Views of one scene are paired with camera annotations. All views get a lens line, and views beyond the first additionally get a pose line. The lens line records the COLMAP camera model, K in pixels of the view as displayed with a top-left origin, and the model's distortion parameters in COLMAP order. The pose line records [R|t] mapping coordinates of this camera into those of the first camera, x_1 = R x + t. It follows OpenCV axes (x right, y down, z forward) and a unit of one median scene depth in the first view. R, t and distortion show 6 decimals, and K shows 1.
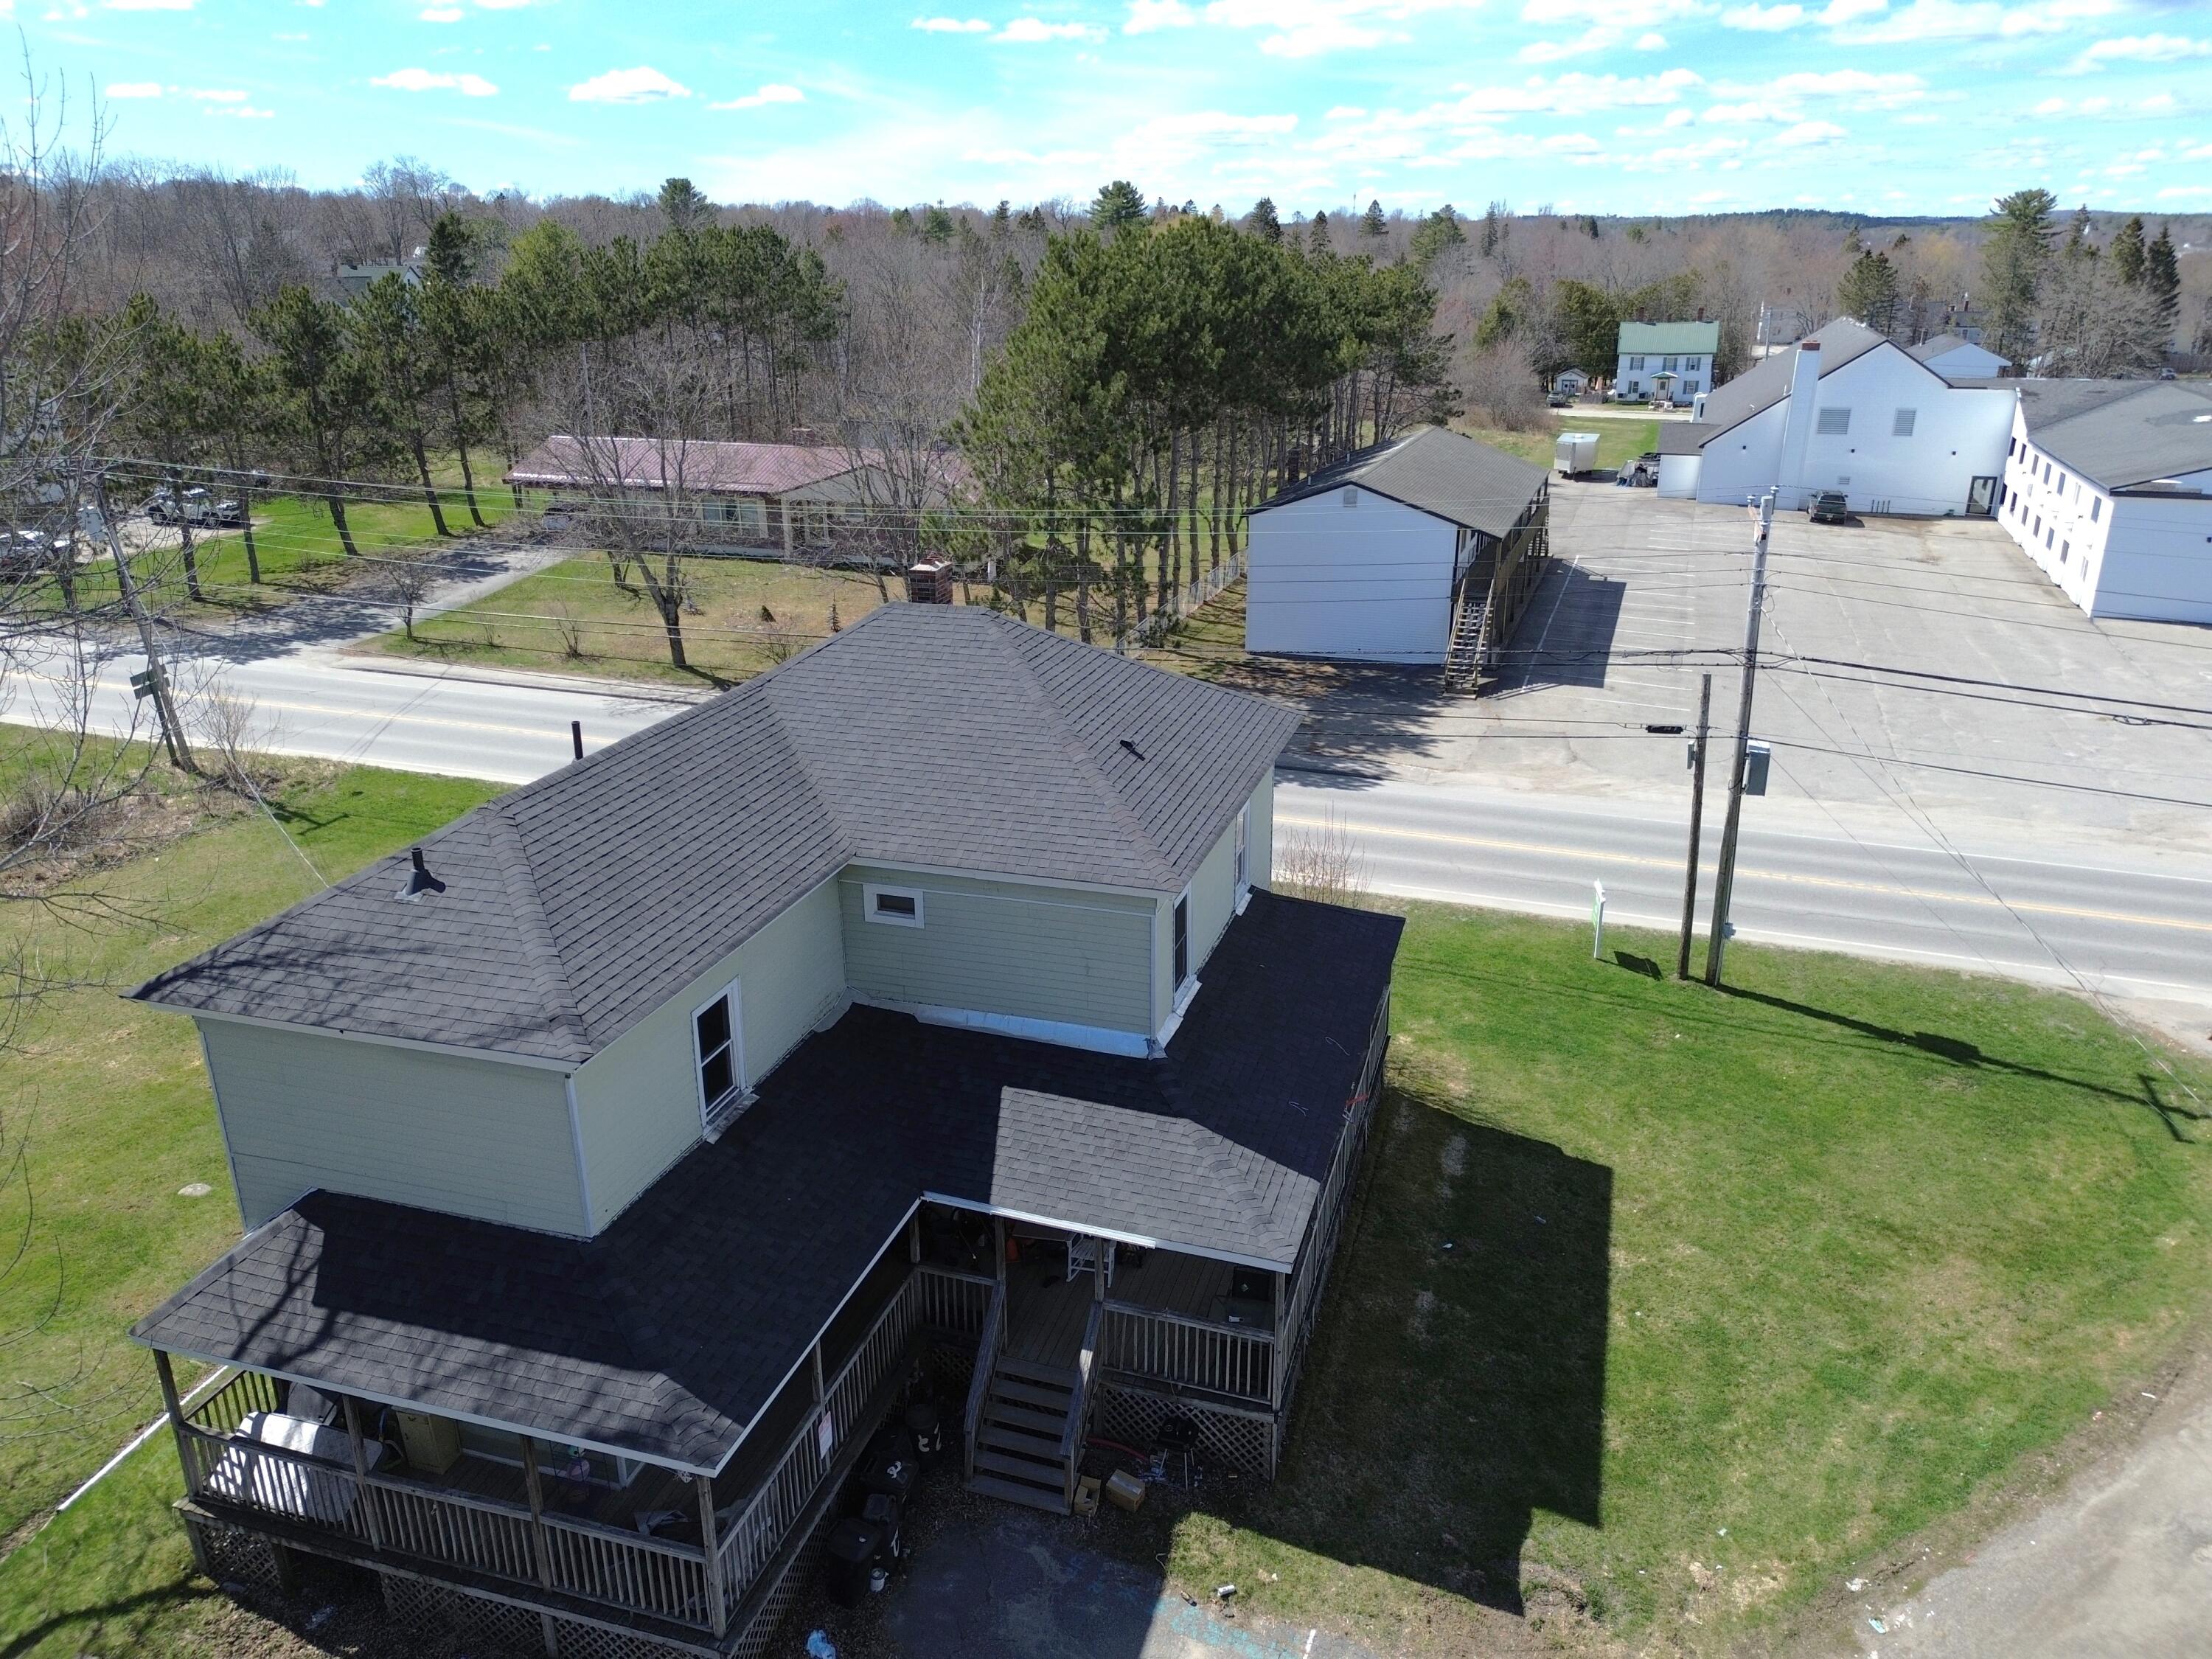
lens RADIAL K [[1574.8, 0, 1113.0], [0, 1574.8, 818.1], [0, 0, 1]] dist [0.056094, -0.045997]
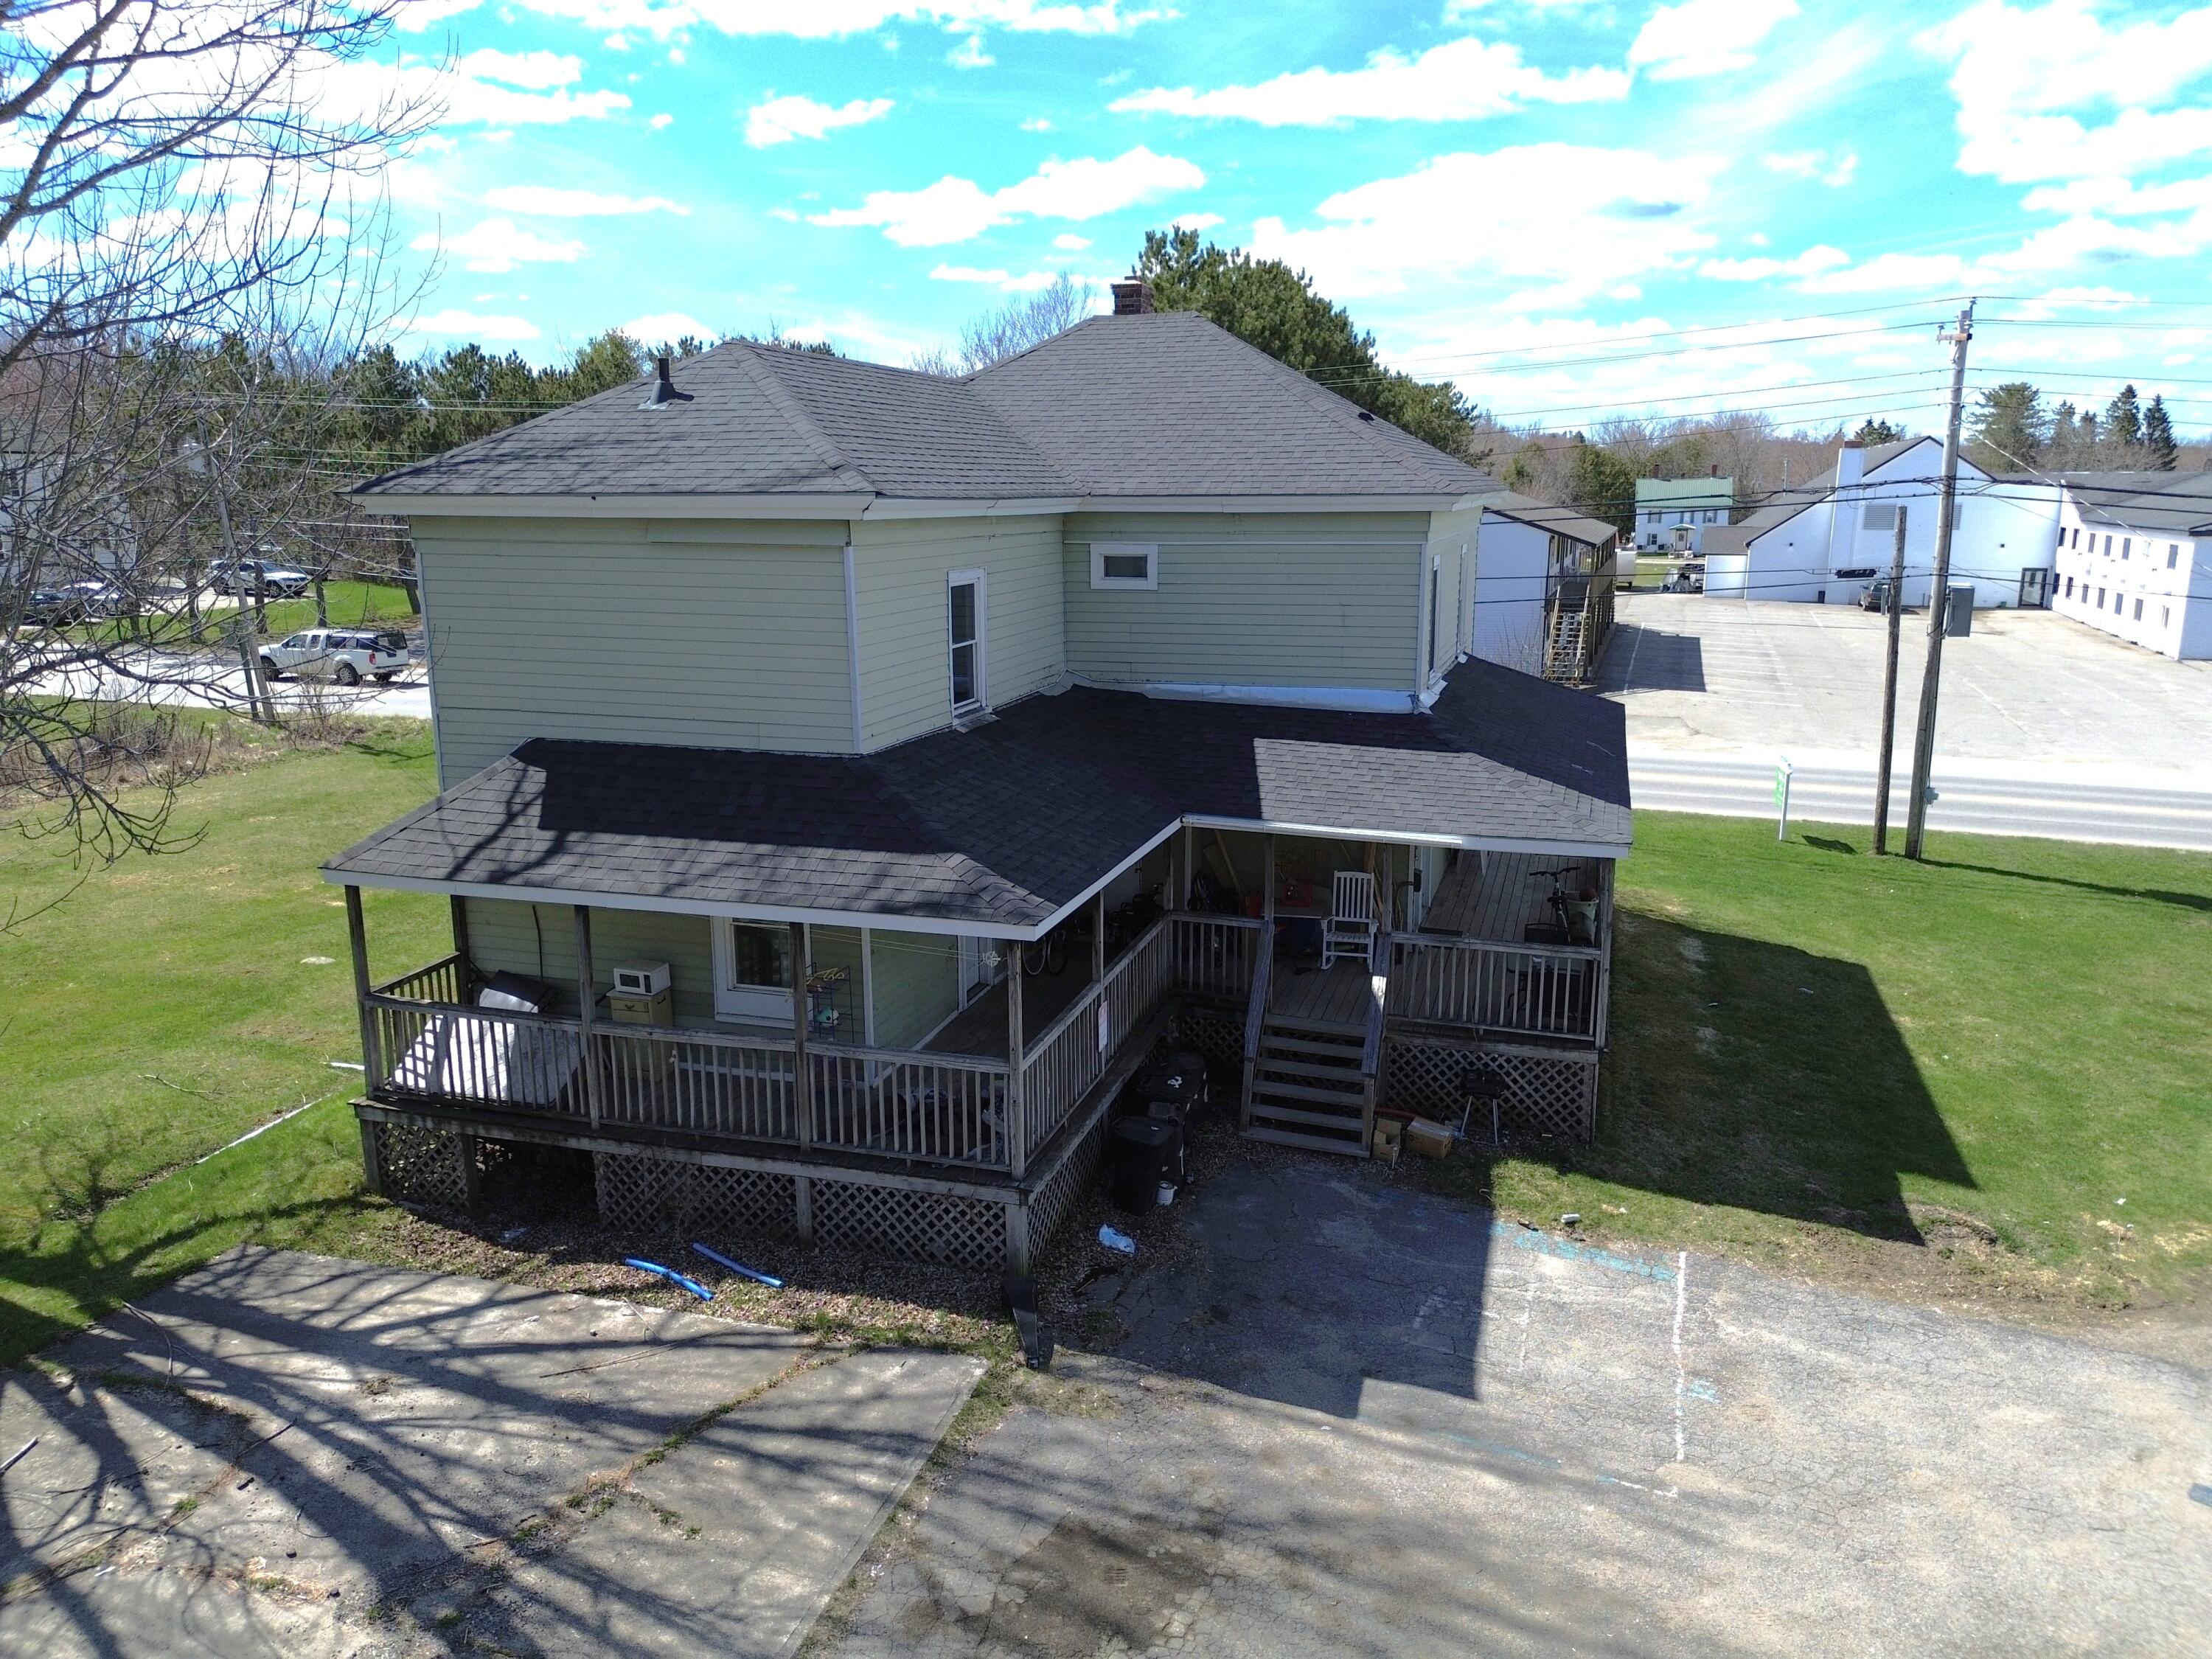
lens RADIAL K [[1574.8, 0, 1113.0], [0, 1574.8, 818.1], [0, 0, 1]] dist [0.056094, -0.045997]
pose [[1.000000, 0.000934, -0.000121, -0.164912], [-0.000941, 0.991323, -0.131449, 0.364925], [-0.000003, 0.131449, 0.991323, 0.122910]]
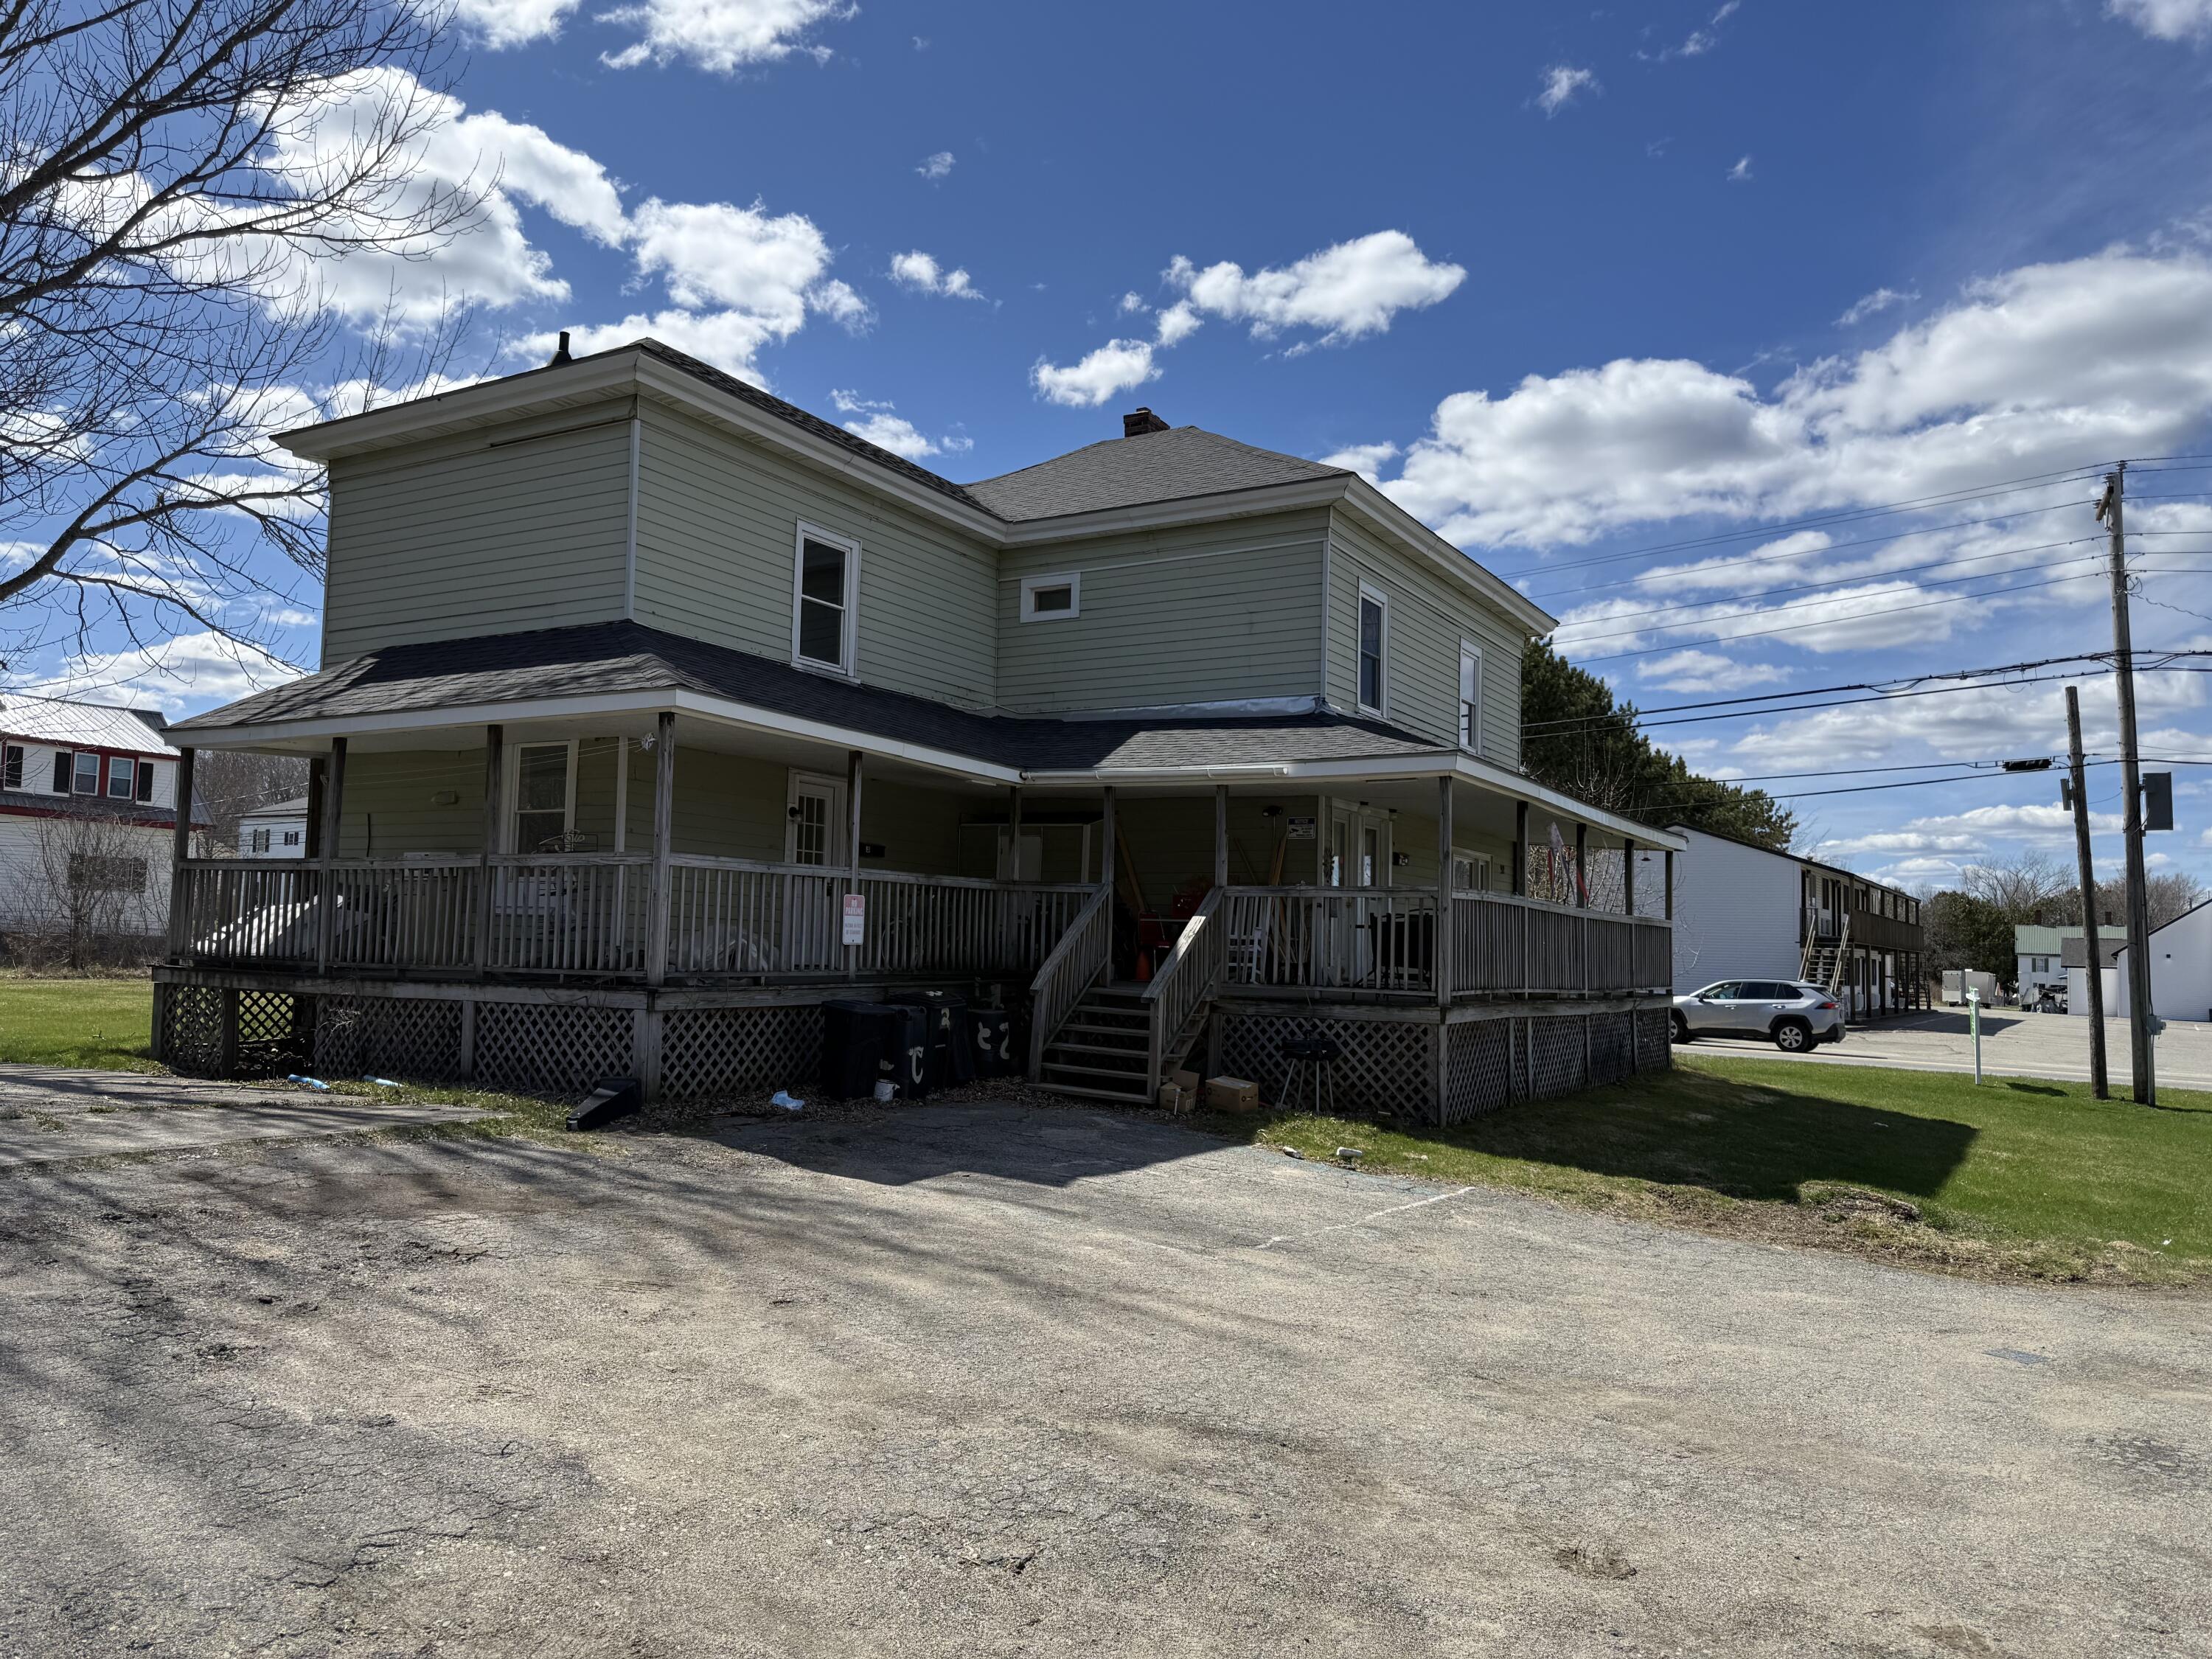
lens RADIAL K [[1550.0, 0, 1106.0], [0, 1550.0, 829.5], [0, 0, 1]] dist [0.090011, -0.101571]
pose [[0.972202, 0.012409, -0.233814, 0.119351], [-0.107173, 0.911429, -0.397254, 0.606887], [0.208176, 0.411270, 0.887423, 0.291683]]
